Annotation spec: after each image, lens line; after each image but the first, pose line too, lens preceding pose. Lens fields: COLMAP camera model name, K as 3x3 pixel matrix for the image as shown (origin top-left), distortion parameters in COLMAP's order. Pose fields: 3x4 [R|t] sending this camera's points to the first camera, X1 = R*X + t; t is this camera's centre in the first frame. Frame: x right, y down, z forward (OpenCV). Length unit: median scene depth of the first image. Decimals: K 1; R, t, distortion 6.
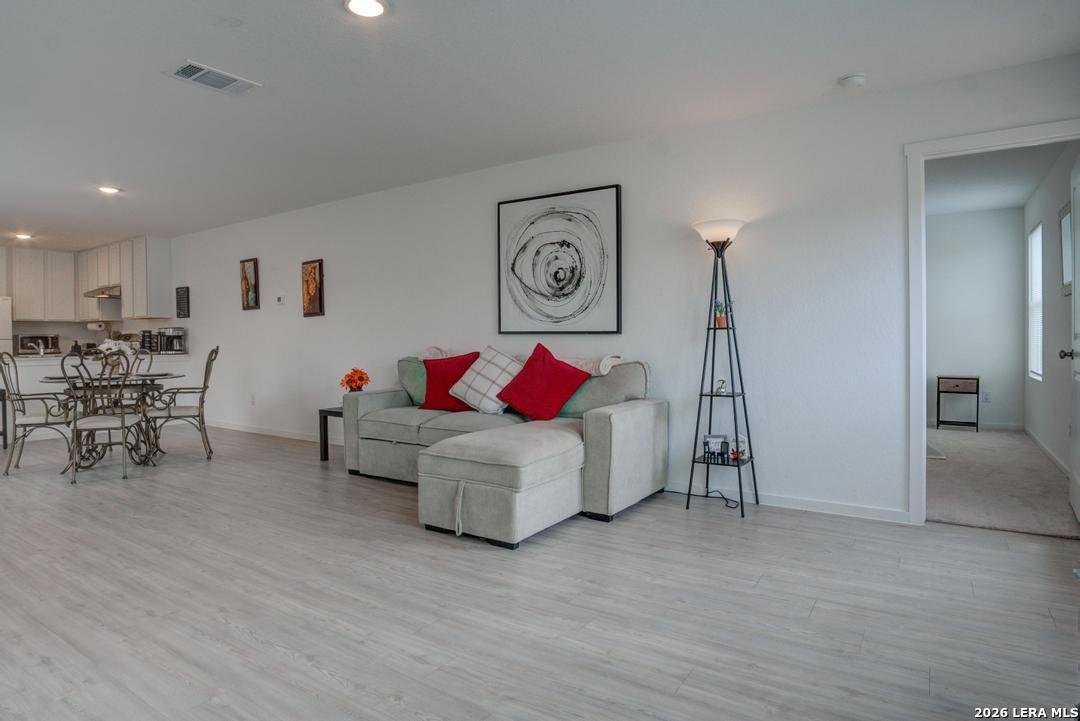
lens RADIAL K [[599.5, 0, 543.2], [0, 599.5, 348.1], [0, 0, 1]] dist [-0.039702, 0.000706]
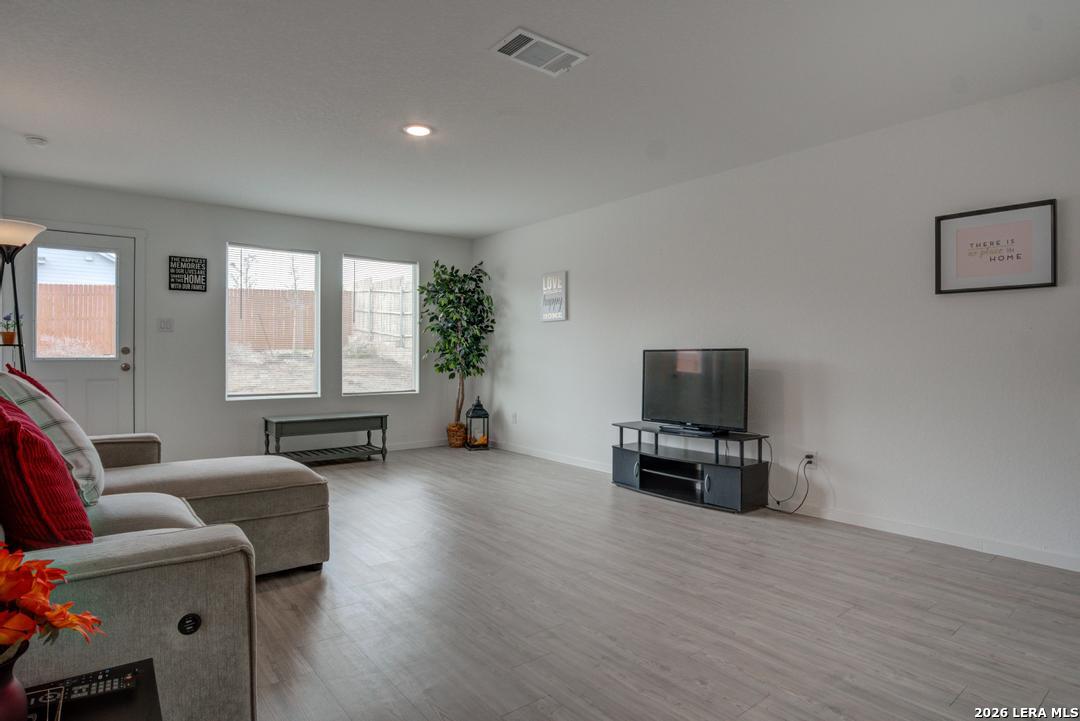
lens RADIAL K [[582.4, 0, 547.6], [0, 582.4, 354.2], [0, 0, 1]] dist [-0.042949, -0.000181]
pose [[-0.951843, 0.006603, 0.306516, -0.572966], [0.010278, 0.999893, 0.010376, -0.016857], [-0.306414, 0.013026, -0.951809, 1.248457]]
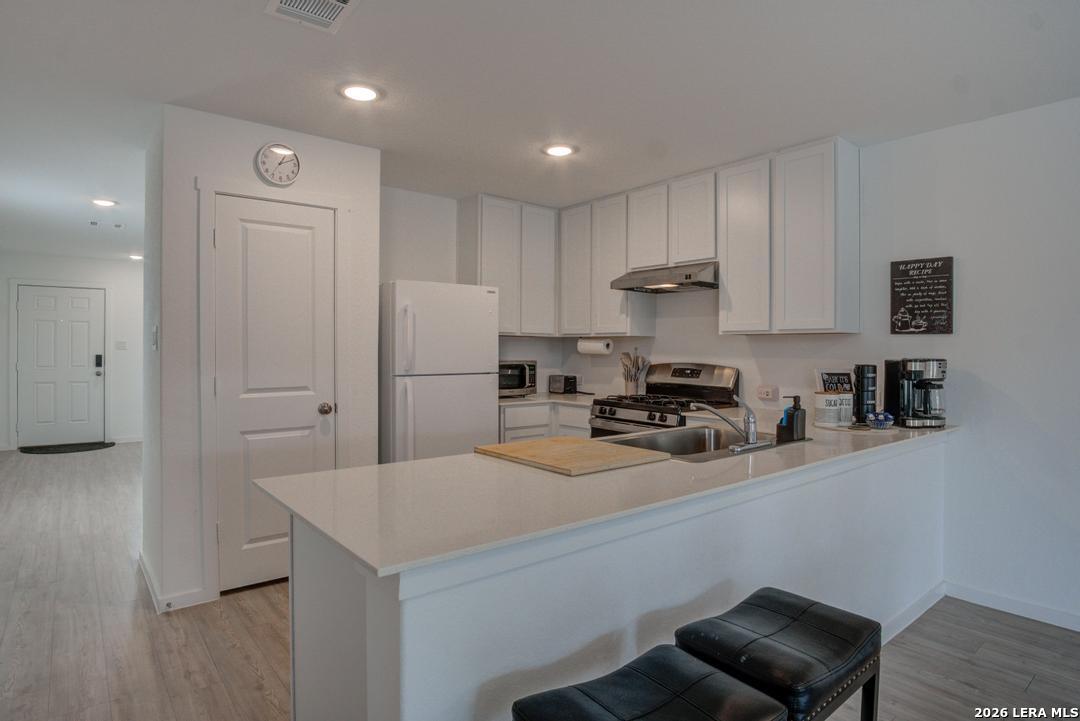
lens RADIAL K [[599.5, 0, 543.2], [0, 599.5, 348.1], [0, 0, 1]] dist [-0.039702, 0.000706]
pose [[0.954527, 0.015252, -0.297734, -1.243735], [-0.020084, 0.999711, -0.013177, -0.051891], [0.297447, 0.018557, 0.954558, 0.892619]]
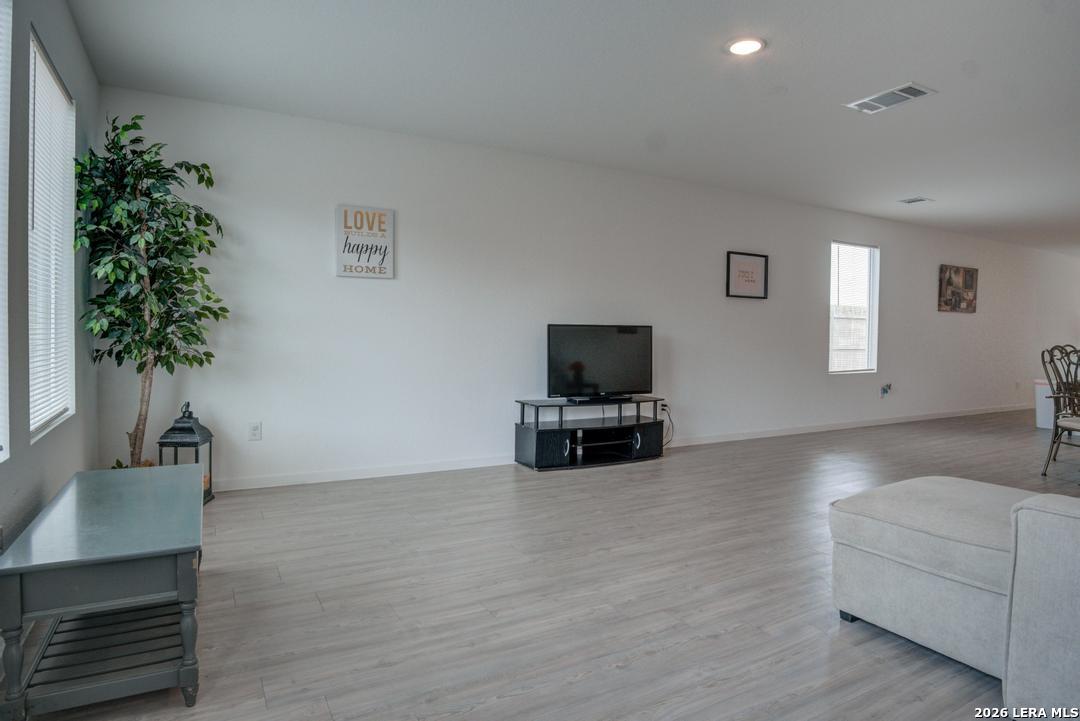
lens RADIAL K [[631.0, 0, 540.0], [0, 631.0, 360.5], [0, 0, 1]] dist [-0.038068, -0.000790]
pose [[-0.468987, 0.038953, -0.882345, 0.546686], [-0.024694, 0.998058, 0.057186, -0.011100], [0.882860, 0.048608, -0.467115, 0.698730]]
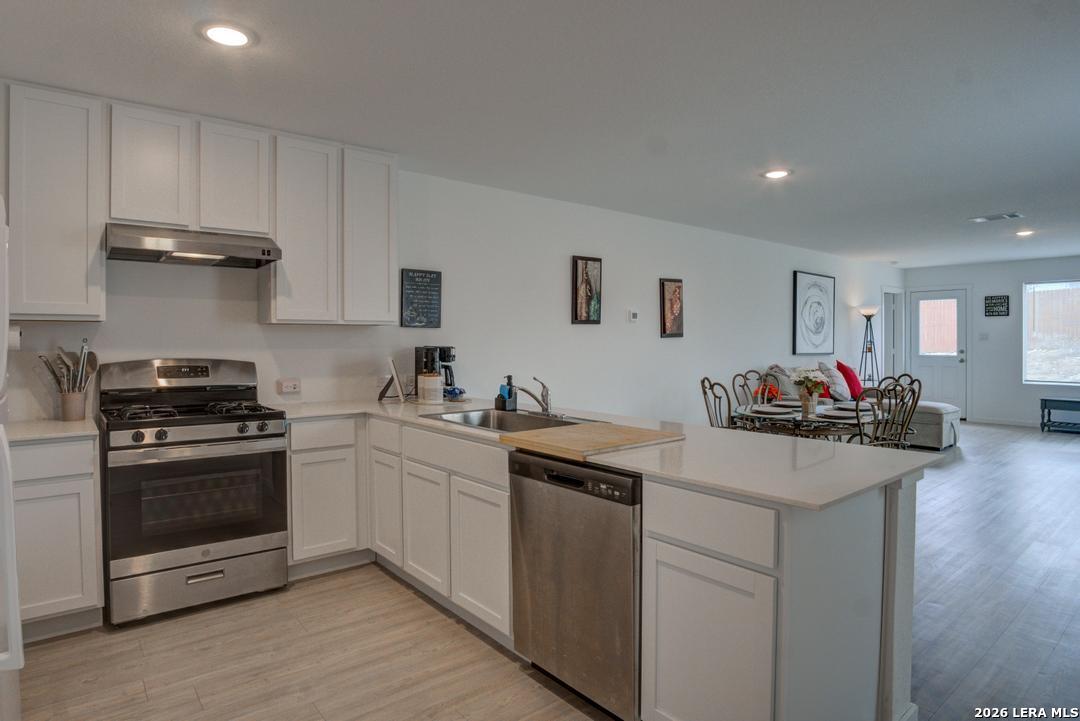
lens RADIAL K [[582.4, 0, 547.6], [0, 582.4, 354.2], [0, 0, 1]] dist [-0.042949, -0.000181]
pose [[0.308225, -0.012112, 0.951236, -1.814151], [0.015253, 0.999853, 0.007789, -0.049382], [-0.951191, 0.012109, 0.308364, 1.225358]]
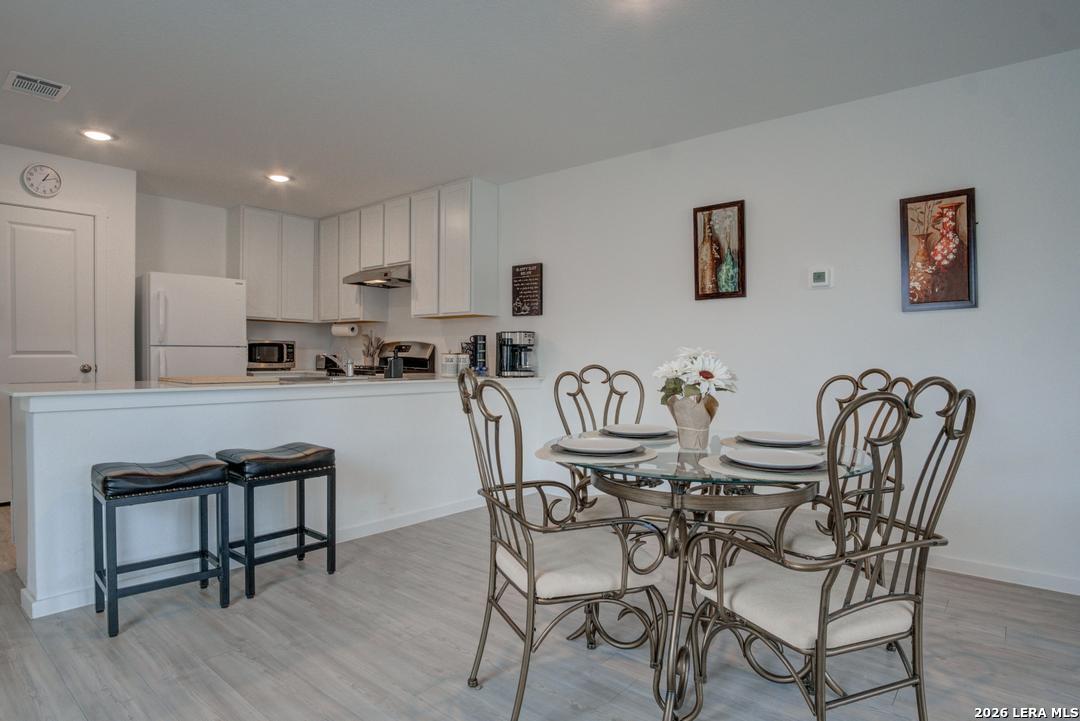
lens RADIAL K [[609.4, 0, 540.0], [0, 609.4, 360.5], [0, 0, 1]] dist [-0.039353, 0.011358]
pose [[0.991729, 0.019308, -0.126892, -0.871573], [-0.020375, 0.999767, -0.007113, -0.002655], [0.126725, 0.009640, 0.991891, 0.652661]]
